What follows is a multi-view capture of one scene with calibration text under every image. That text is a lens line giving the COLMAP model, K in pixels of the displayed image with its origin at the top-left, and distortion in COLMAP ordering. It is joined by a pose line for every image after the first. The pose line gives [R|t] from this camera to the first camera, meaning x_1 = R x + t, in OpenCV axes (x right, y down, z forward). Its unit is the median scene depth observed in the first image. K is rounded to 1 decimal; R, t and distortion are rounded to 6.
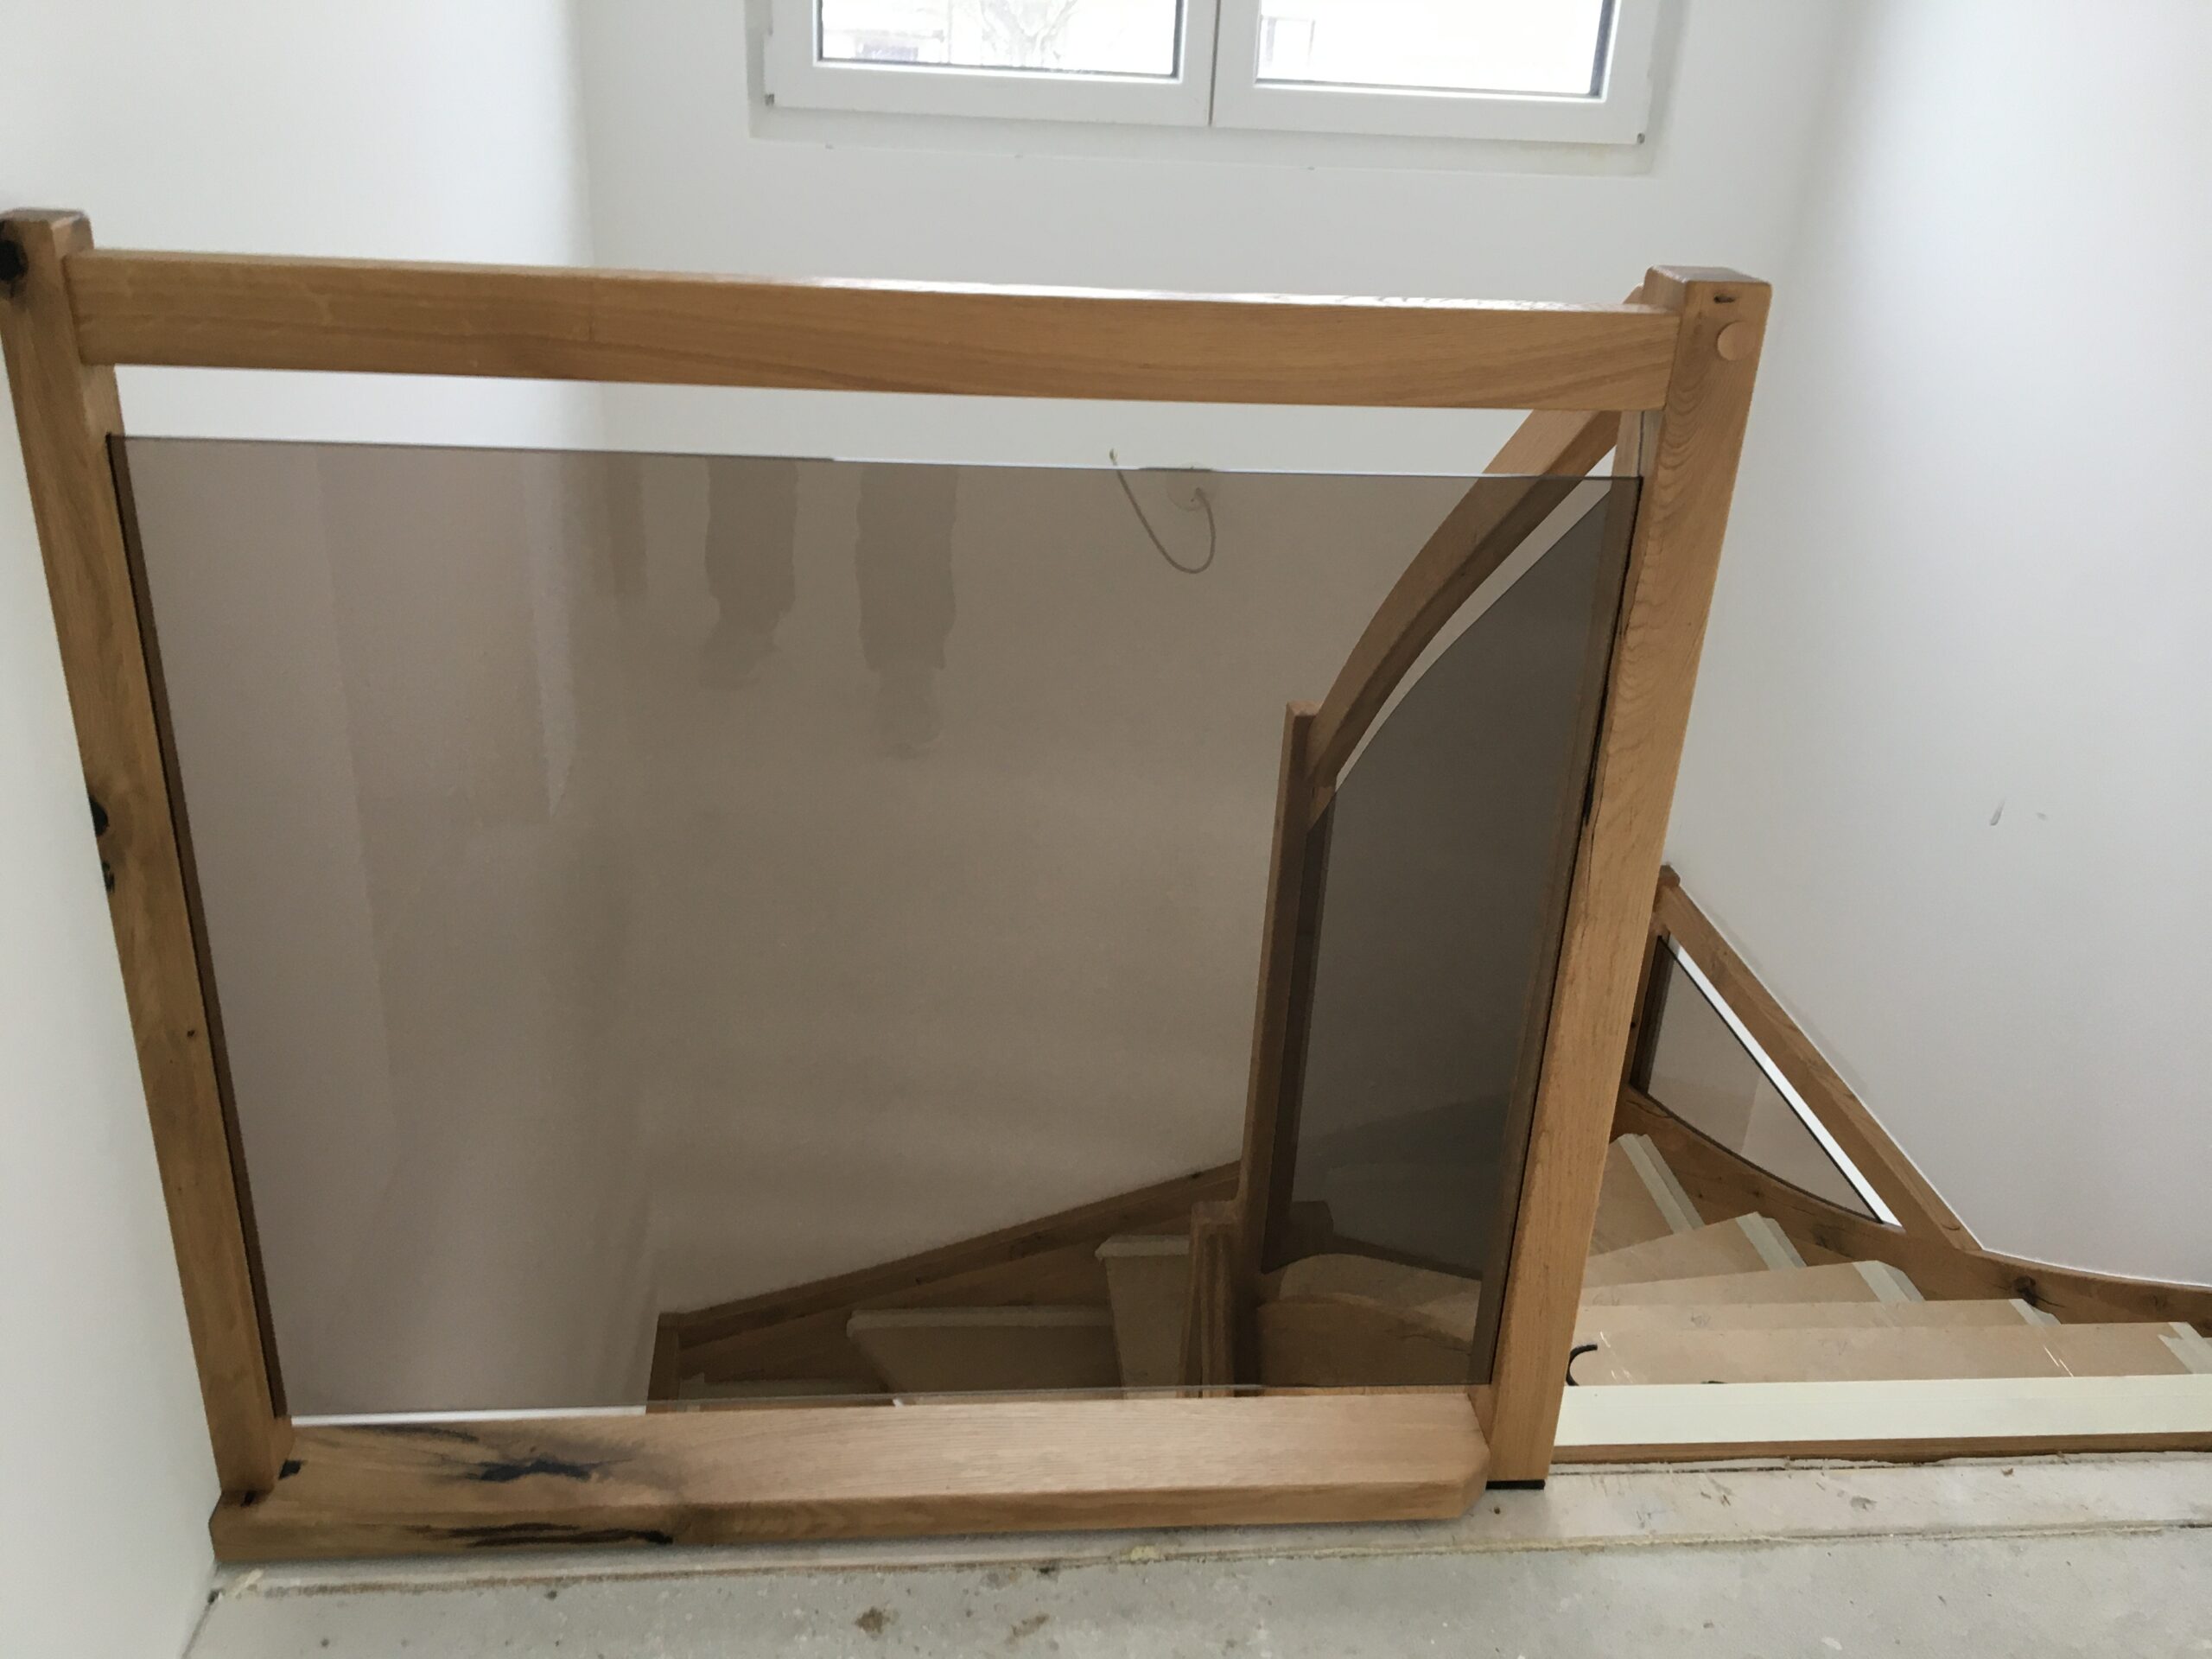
lens RADIAL K [[1820.8, 0, 1109.2], [0, 1820.8, 827.1], [0, 0, 1]] dist [0.048320, -0.034002]
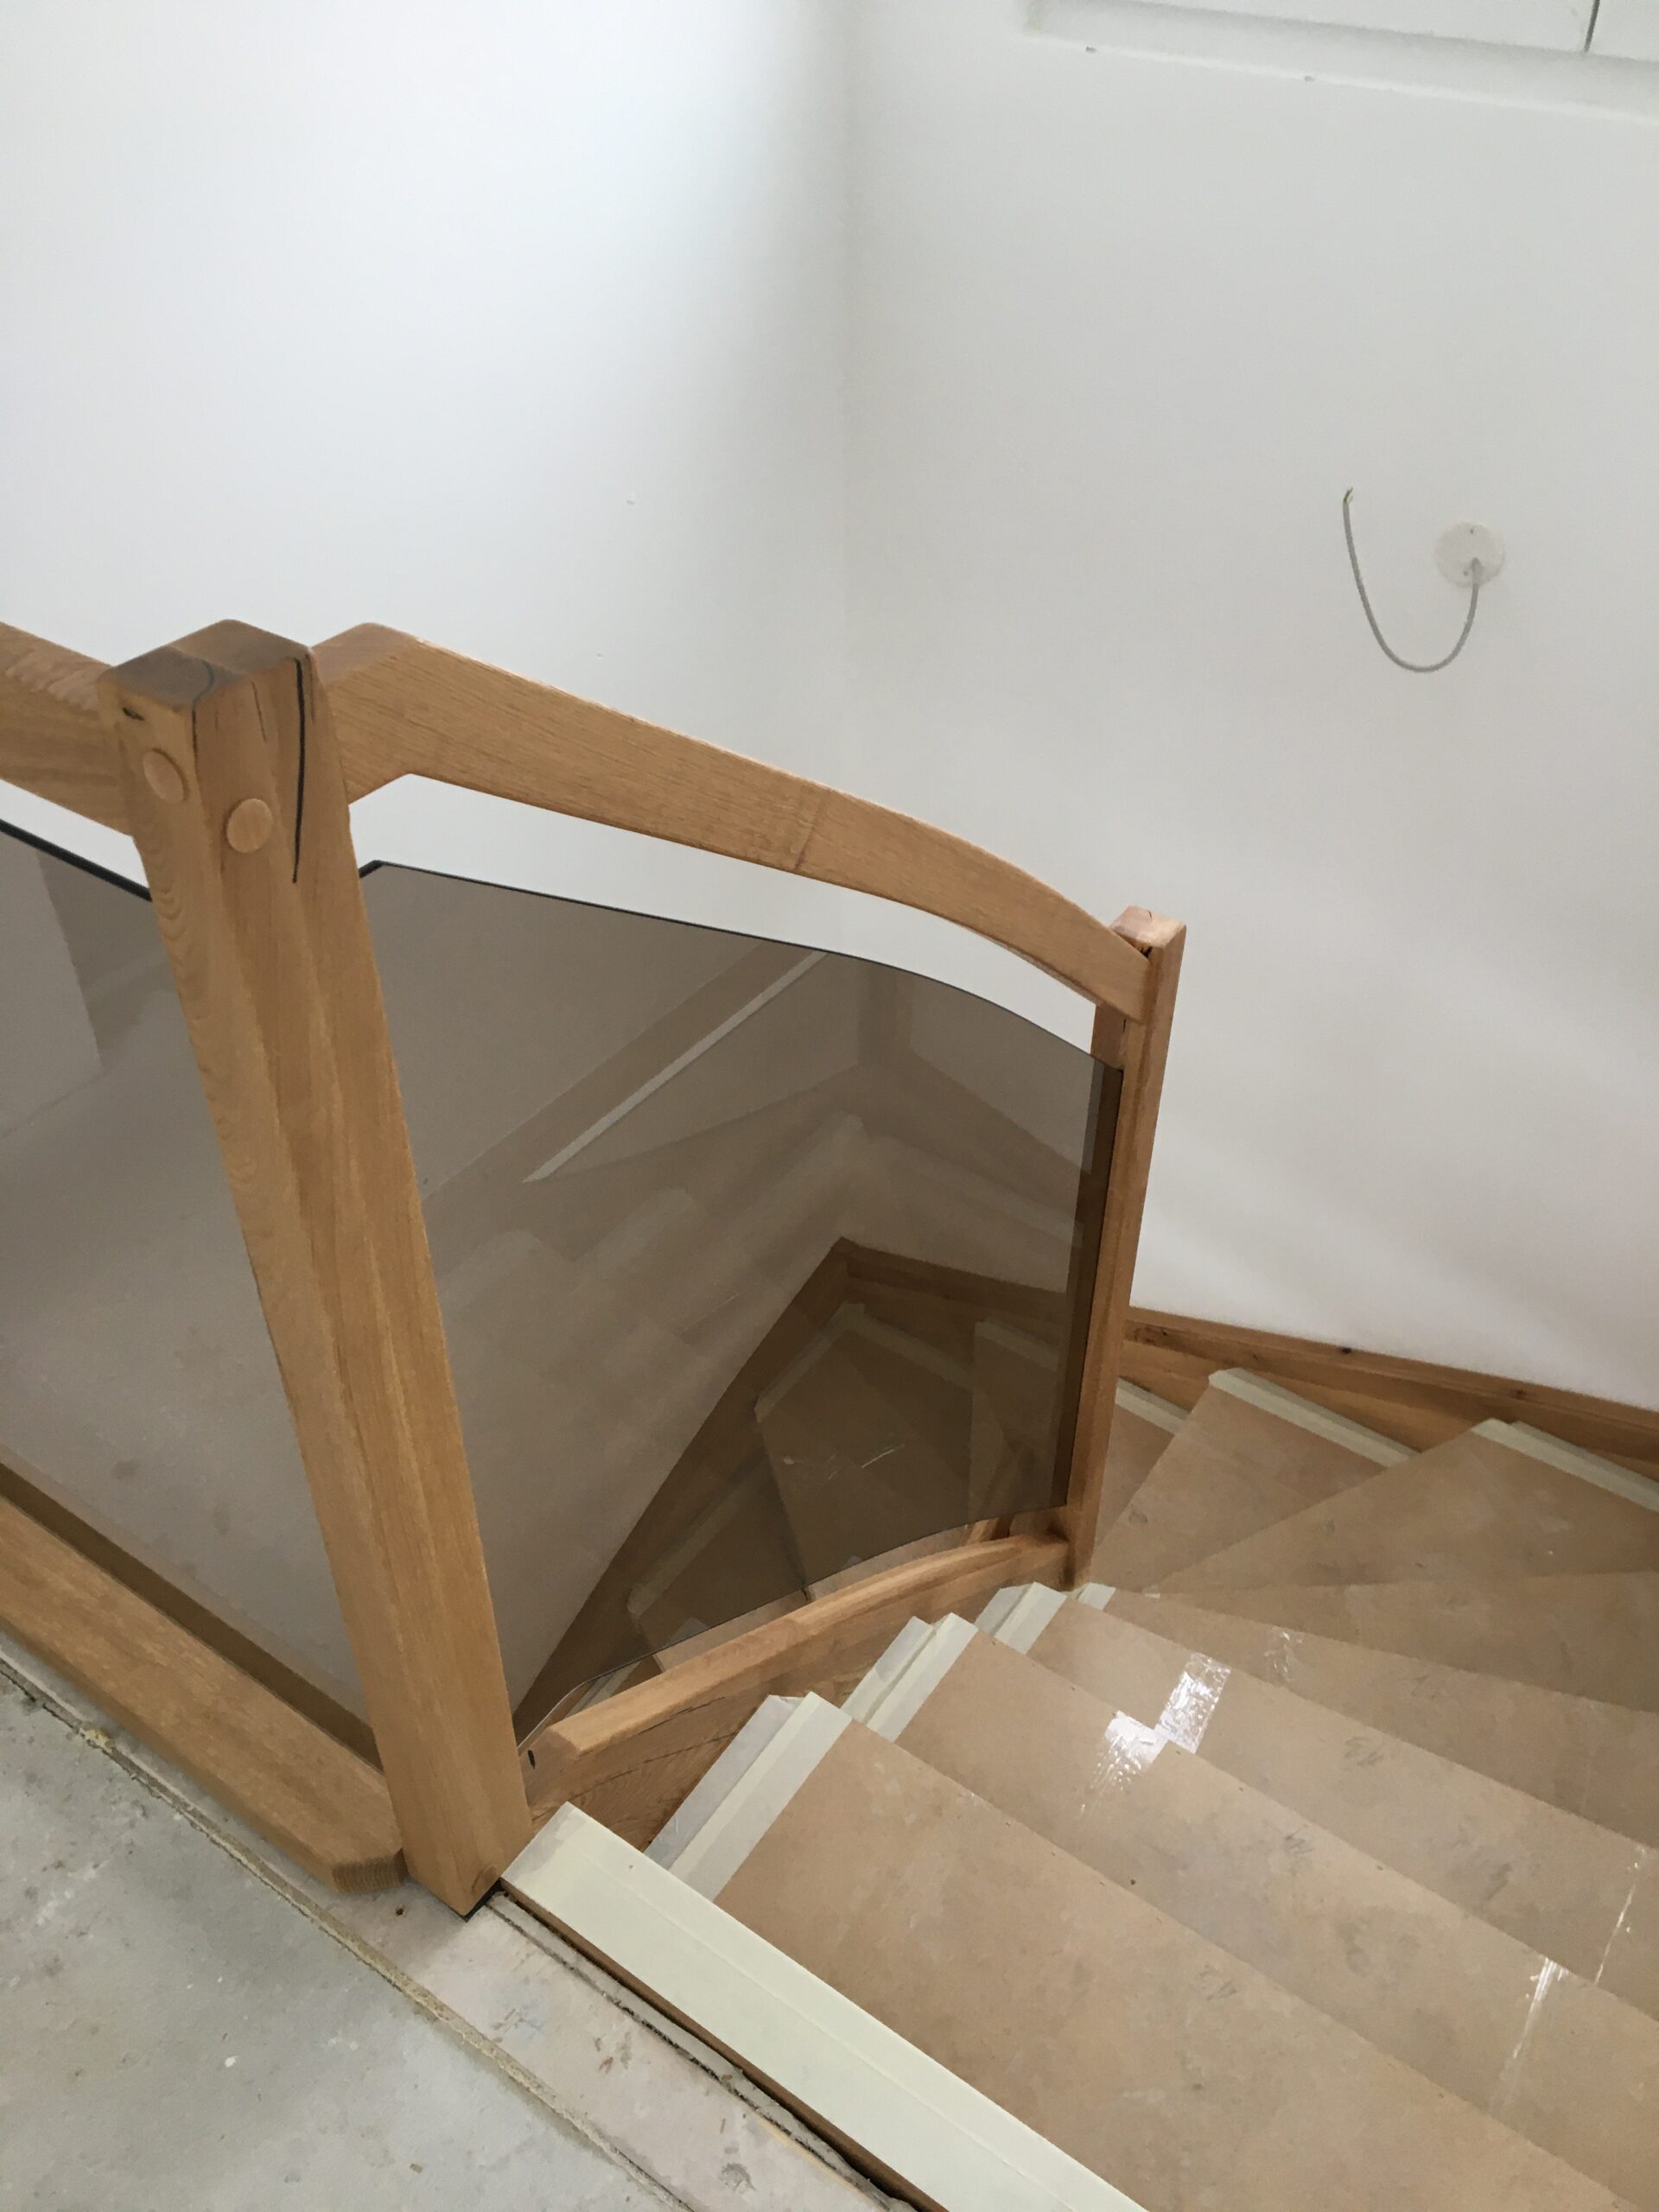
lens RADIAL K [[1820.8, 0, 831.7], [0, 1820.8, 1102.9], [0, 0, 1]] dist [0.048320, -0.034002]
pose [[0.769398, 0.370390, -0.520421, 0.708090], [-0.239943, 0.922643, 0.301922, -0.319295], [0.591992, -0.107426, 0.798752, 0.458139]]
